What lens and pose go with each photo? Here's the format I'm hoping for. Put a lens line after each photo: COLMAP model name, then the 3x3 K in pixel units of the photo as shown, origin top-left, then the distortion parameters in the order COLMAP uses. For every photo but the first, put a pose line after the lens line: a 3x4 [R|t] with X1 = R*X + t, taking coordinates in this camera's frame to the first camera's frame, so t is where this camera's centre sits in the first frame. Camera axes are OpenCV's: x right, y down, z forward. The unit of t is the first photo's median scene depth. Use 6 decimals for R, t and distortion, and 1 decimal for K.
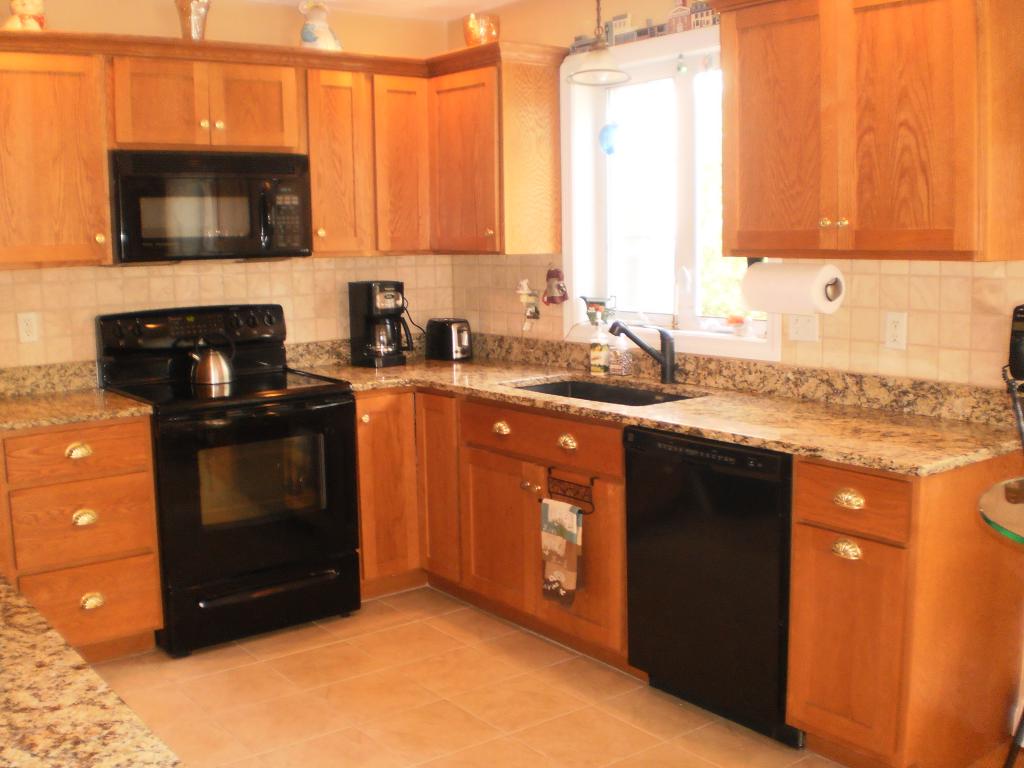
lens RADIAL K [[1080.4, 0, 512.0], [0, 1080.4, 384.0], [0, 0, 1]] dist [-0.093977, -0.119902]
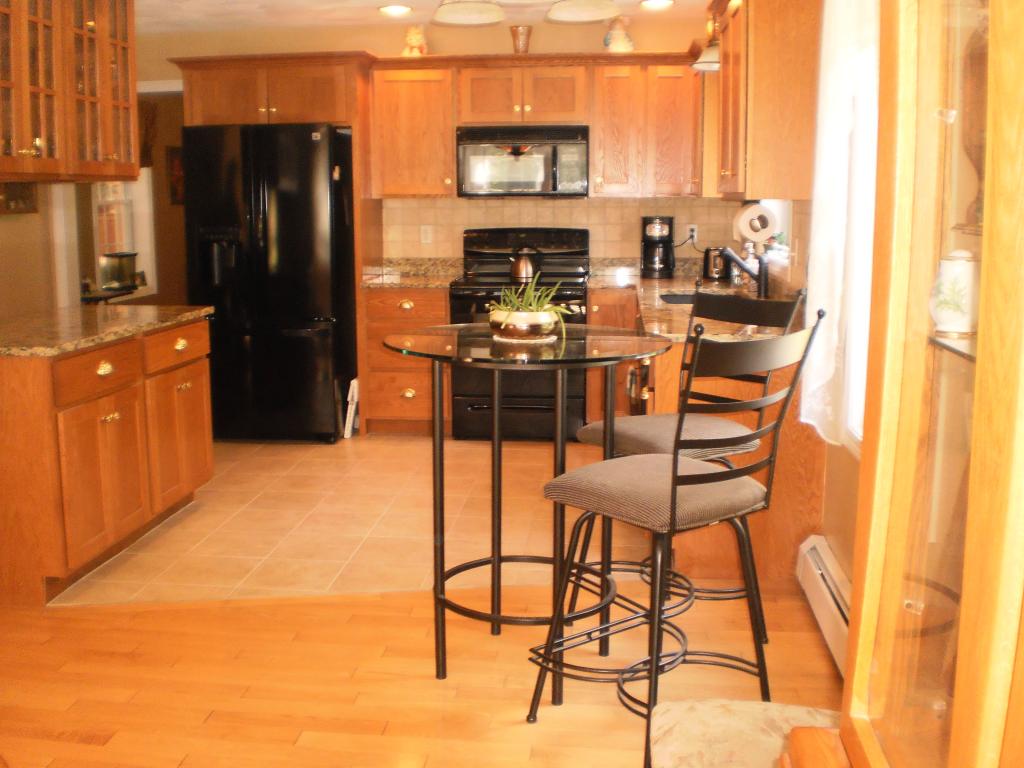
lens RADIAL K [[1080.4, 0, 512.0], [0, 1080.4, 384.0], [0, 0, 1]] dist [-0.093977, -0.119902]
pose [[0.731484, 0.129788, -0.669393, 0.789713], [-0.099593, 0.991526, 0.083415, 0.024137], [0.674546, 0.005650, 0.738211, -0.157386]]
